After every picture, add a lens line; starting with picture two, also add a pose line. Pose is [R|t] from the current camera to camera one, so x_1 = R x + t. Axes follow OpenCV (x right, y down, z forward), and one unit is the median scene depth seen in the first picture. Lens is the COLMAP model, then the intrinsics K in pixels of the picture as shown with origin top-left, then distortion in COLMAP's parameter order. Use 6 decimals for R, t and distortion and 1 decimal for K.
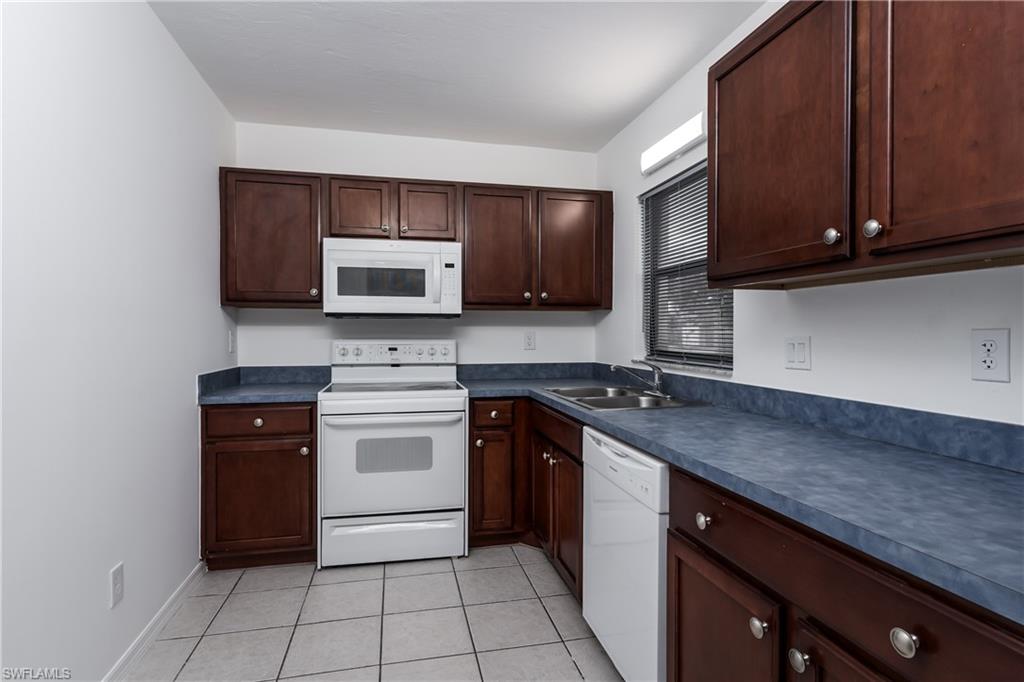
lens RADIAL K [[496.1, 0, 512.0], [0, 496.1, 341.0], [0, 0, 1]] dist [-0.000003, 0.000219]
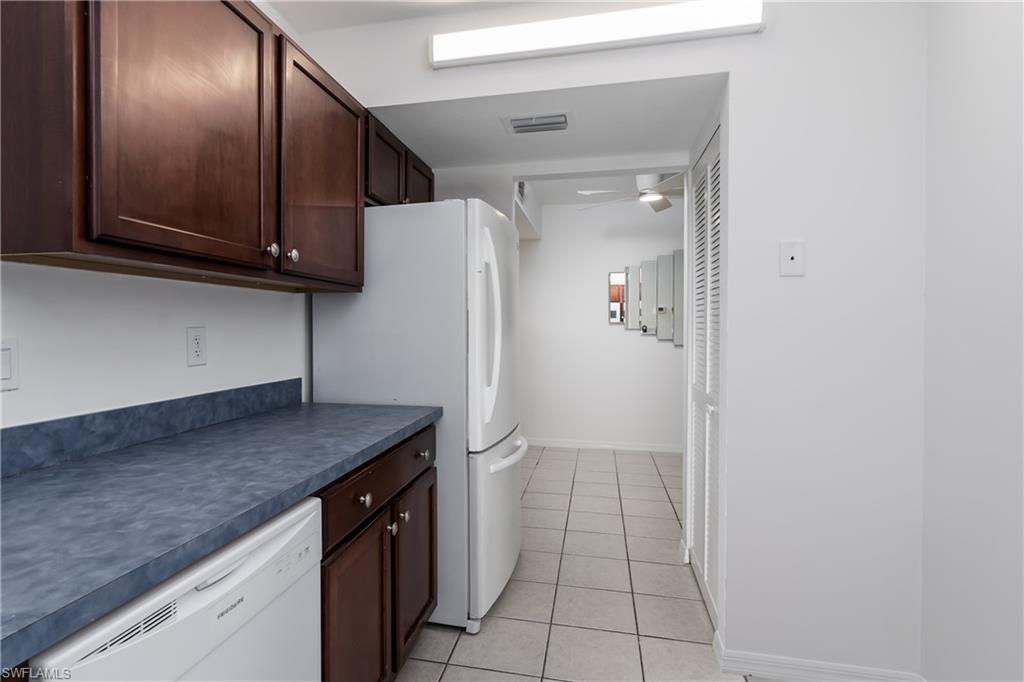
lens RADIAL K [[496.1, 0, 512.0], [0, 496.1, 341.0], [0, 0, 1]] dist [-0.000003, 0.000219]
pose [[-0.919669, -0.017470, 0.392305, -0.153113], [0.000808, 0.998924, 0.046378, -0.021003], [-0.392693, 0.042969, -0.918665, 0.819306]]
